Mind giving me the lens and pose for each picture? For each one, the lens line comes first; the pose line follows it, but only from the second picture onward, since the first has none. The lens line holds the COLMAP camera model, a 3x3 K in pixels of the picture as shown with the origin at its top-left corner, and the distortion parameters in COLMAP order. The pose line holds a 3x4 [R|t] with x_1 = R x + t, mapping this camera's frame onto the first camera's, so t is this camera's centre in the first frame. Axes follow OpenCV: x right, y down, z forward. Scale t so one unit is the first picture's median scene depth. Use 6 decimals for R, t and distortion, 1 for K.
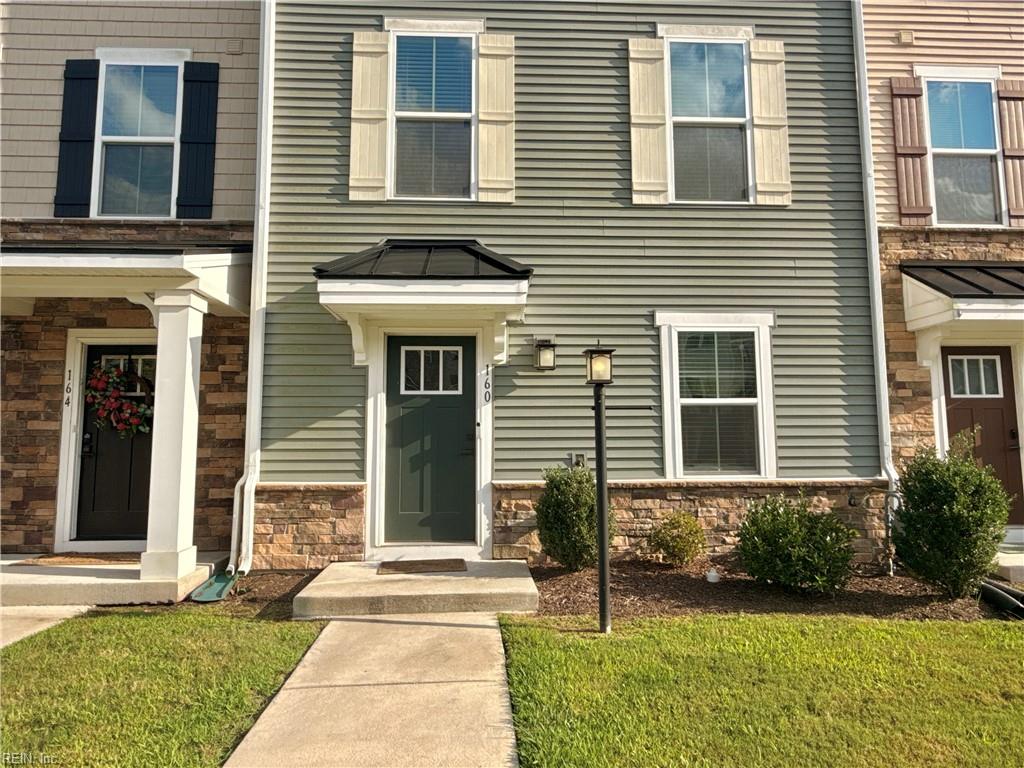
lens RADIAL K [[604.4, 0, 513.1], [0, 604.4, 379.5], [0, 0, 1]] dist [0.002385, 0.000504]
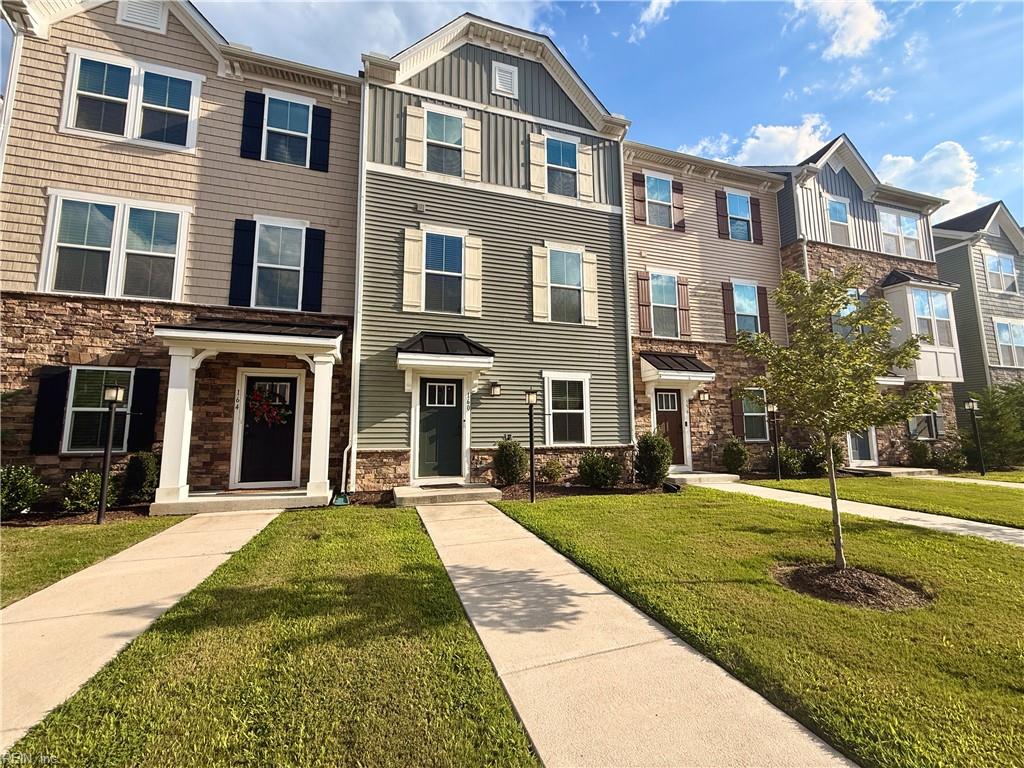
lens RADIAL K [[408.6, 0, 509.6], [0, 408.6, 383.7], [0, 0, 1]] dist [0.001040, -0.000321]
pose [[0.966718, 0.029111, 0.254183, -0.260010], [-0.024192, 0.999455, -0.022459, -0.027264], [-0.254699, 0.015562, 0.966895, -0.422068]]
